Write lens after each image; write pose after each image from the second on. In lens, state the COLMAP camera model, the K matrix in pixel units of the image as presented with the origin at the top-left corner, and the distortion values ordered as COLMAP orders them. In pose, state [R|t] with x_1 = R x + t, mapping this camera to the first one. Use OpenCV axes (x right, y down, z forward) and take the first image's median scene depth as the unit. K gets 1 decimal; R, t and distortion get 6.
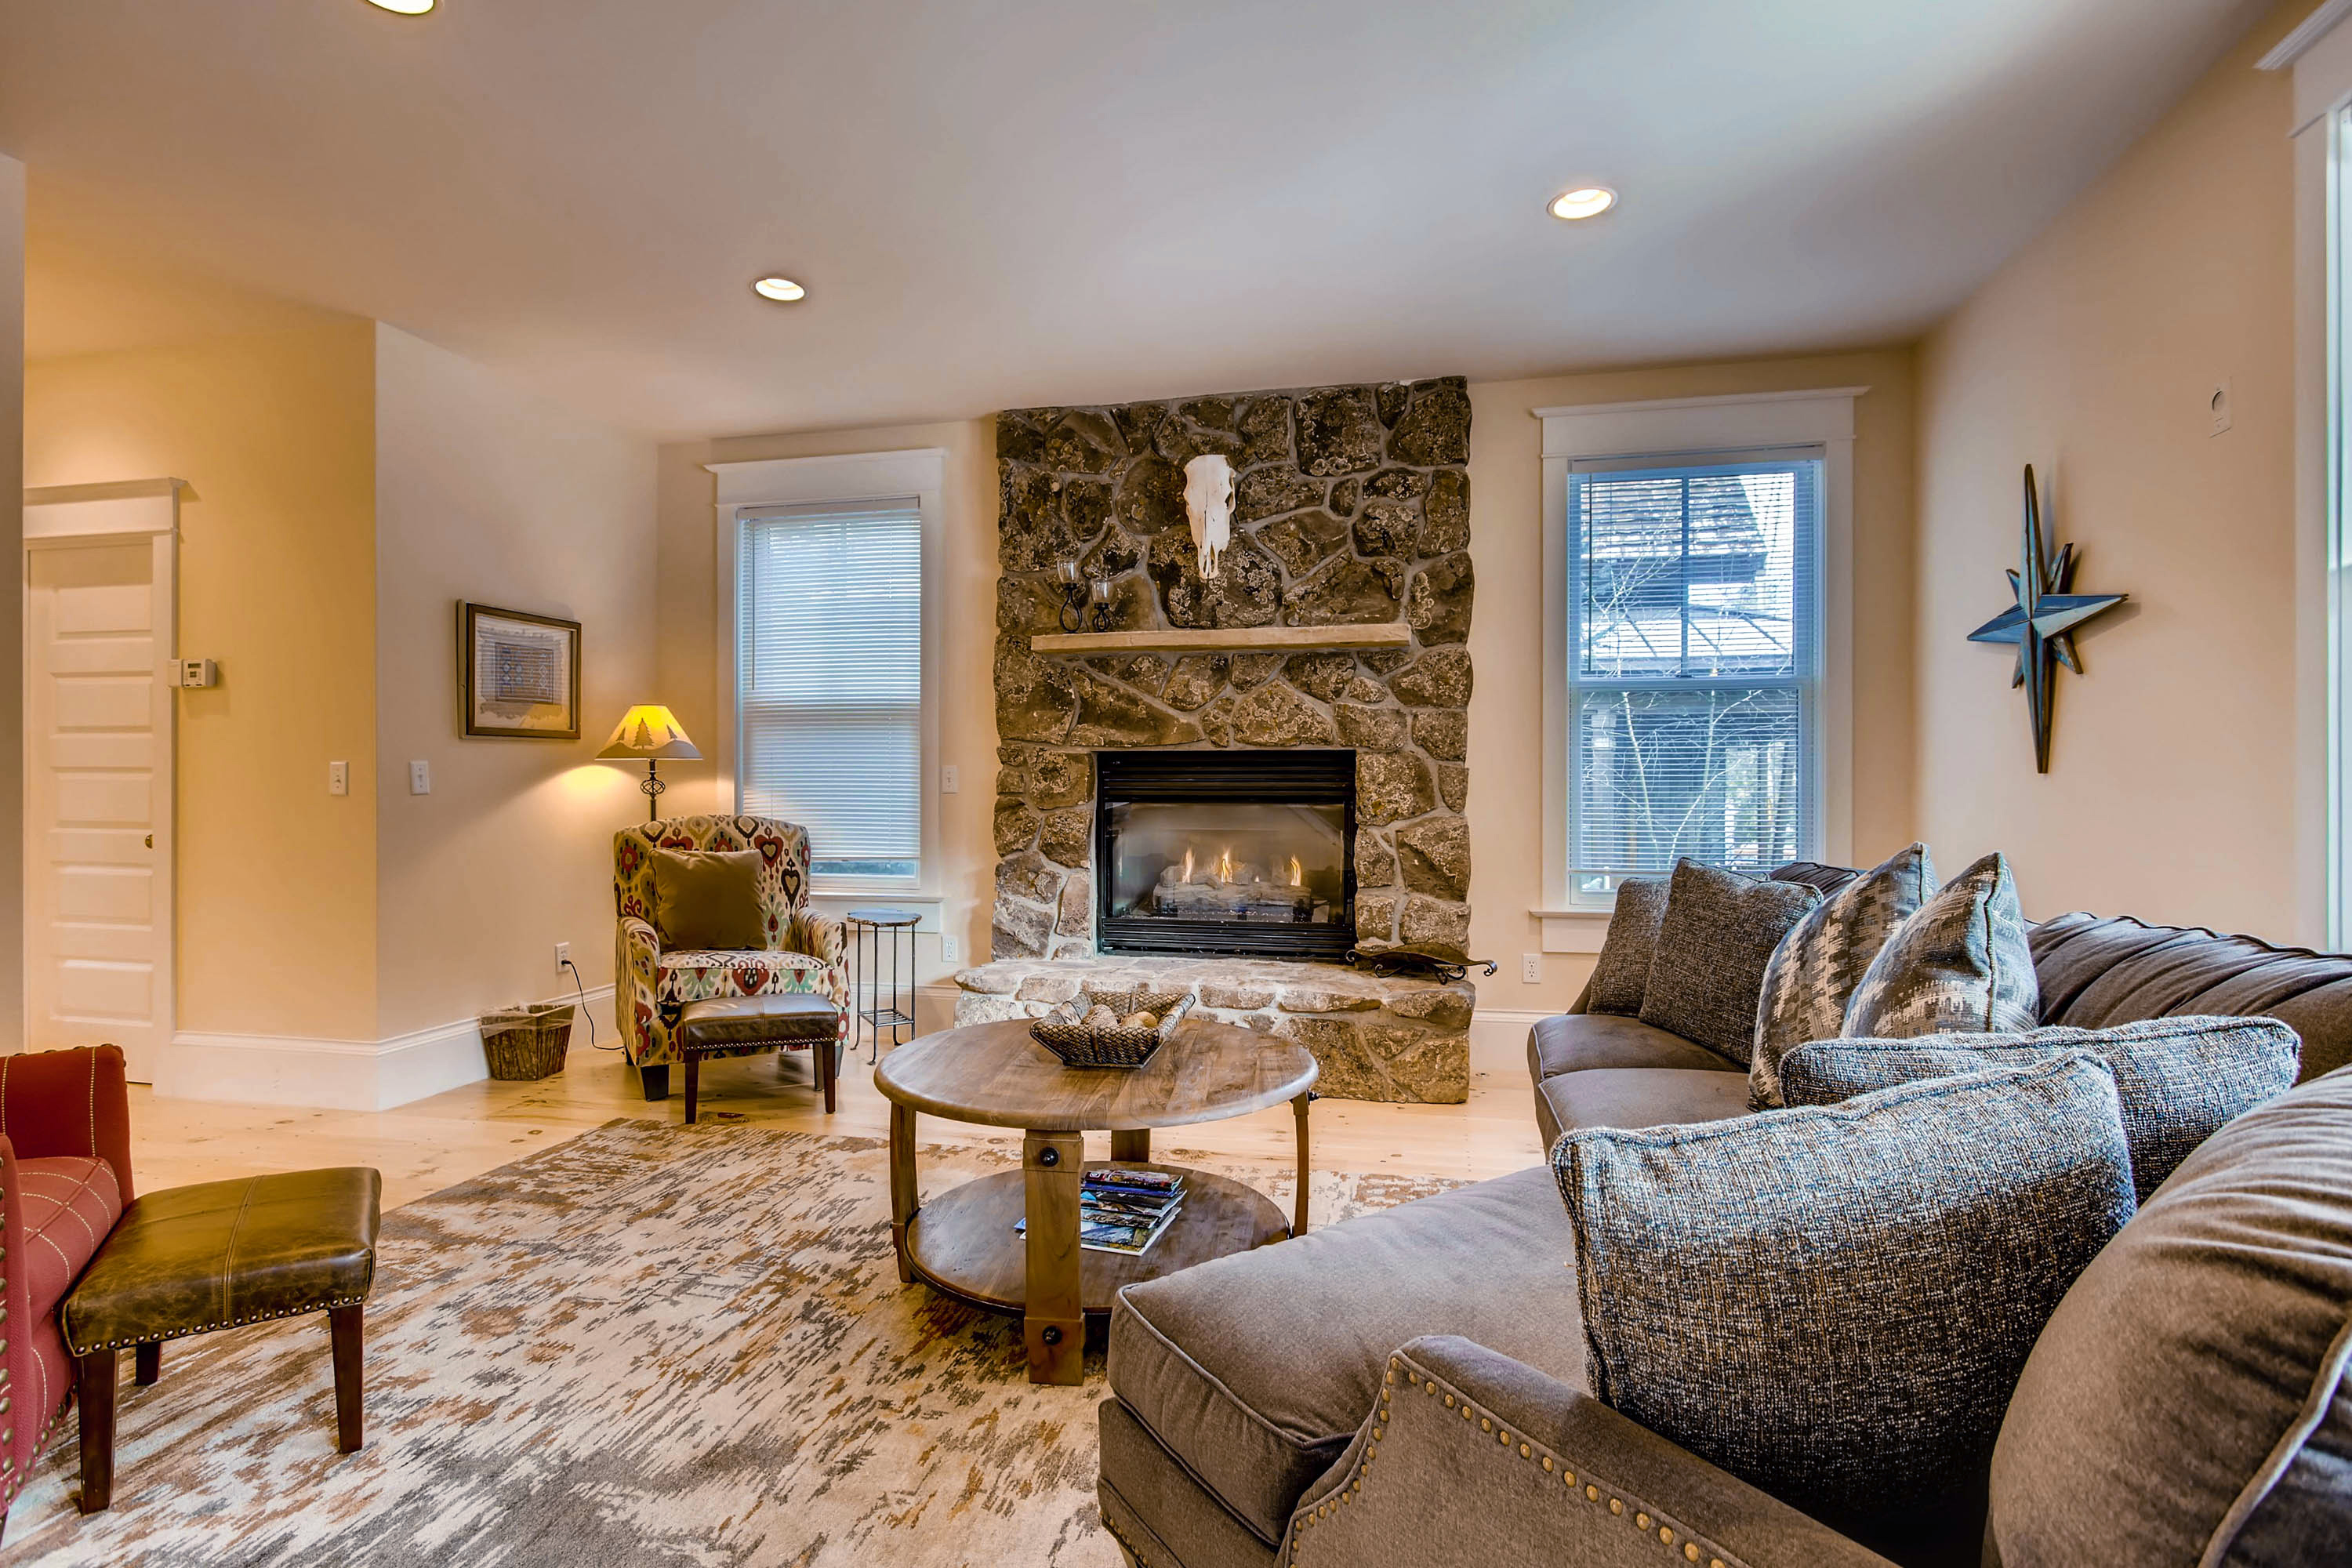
lens RADIAL K [[1150.4, 0, 1177.9], [0, 1150.4, 789.3], [0, 0, 1]] dist [-0.006468, 0.000889]
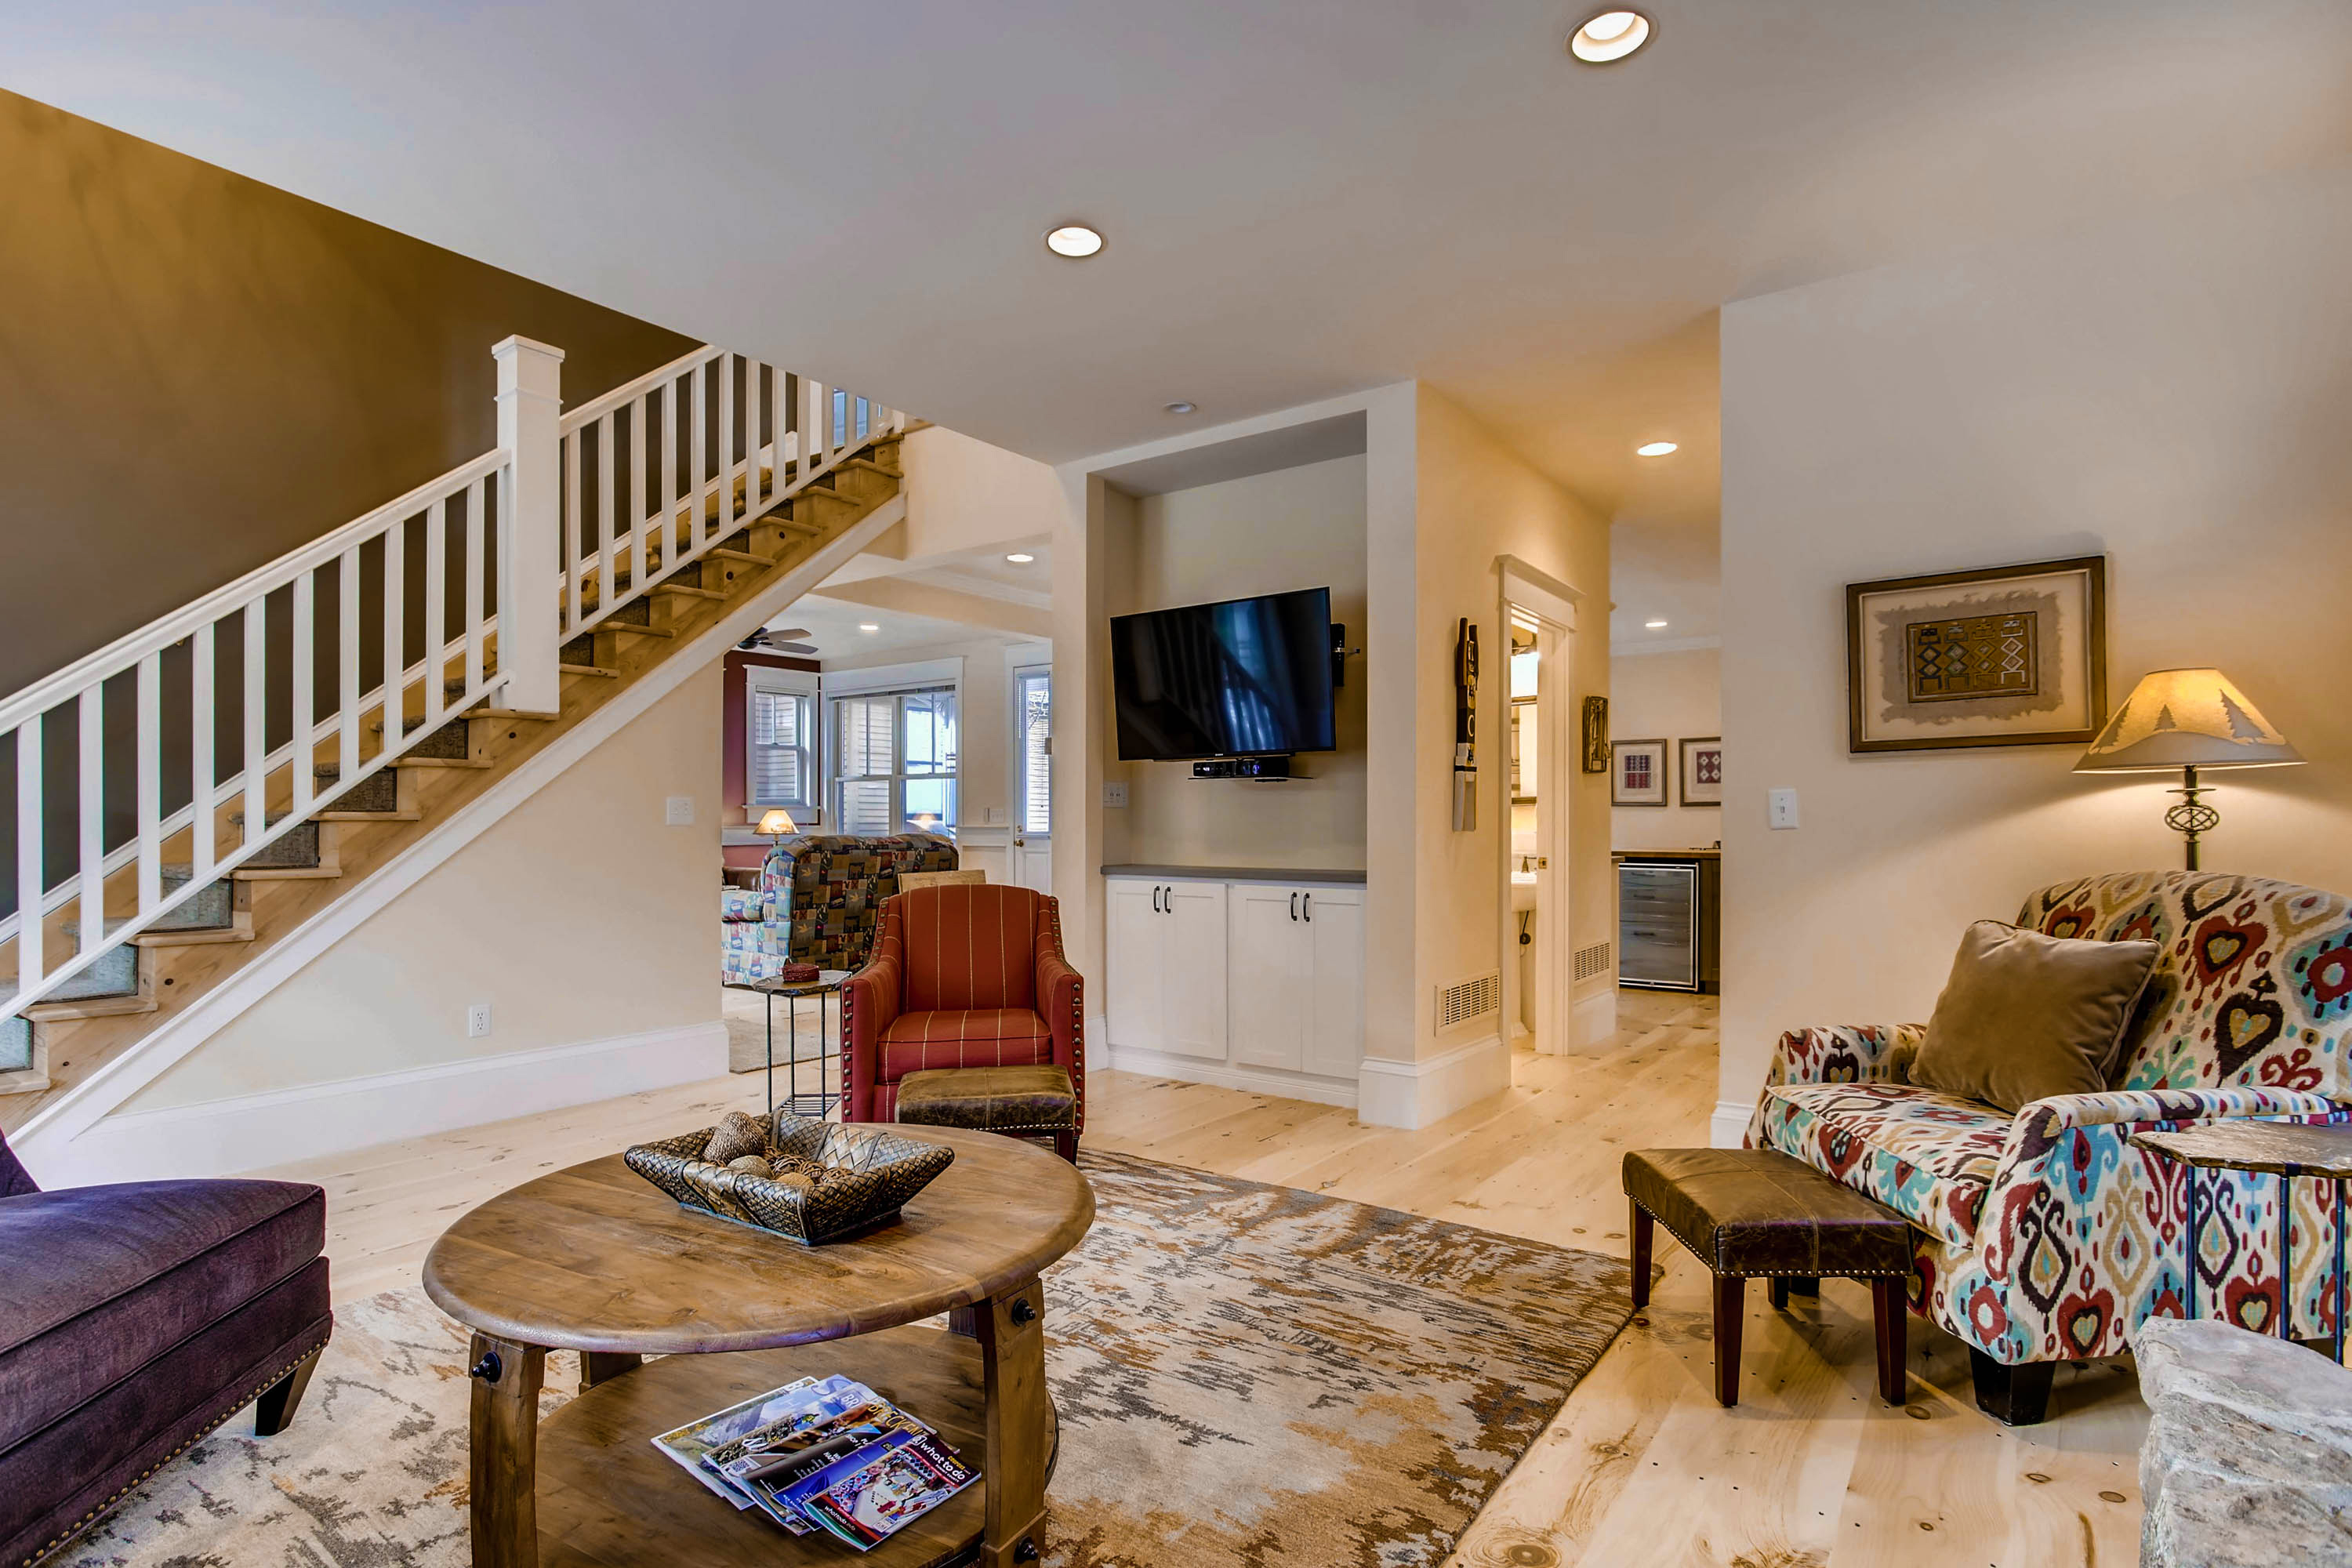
lens RADIAL K [[1150.4, 0, 1145.8], [0, 1150.4, 815.1], [0, 0, 1]] dist [-0.006468, 0.000889]
pose [[-0.405362, -0.004876, -0.914143, 0.380311], [0.004974, 0.999959, -0.007539, -0.001950], [0.914143, -0.007603, -0.405322, 1.146989]]
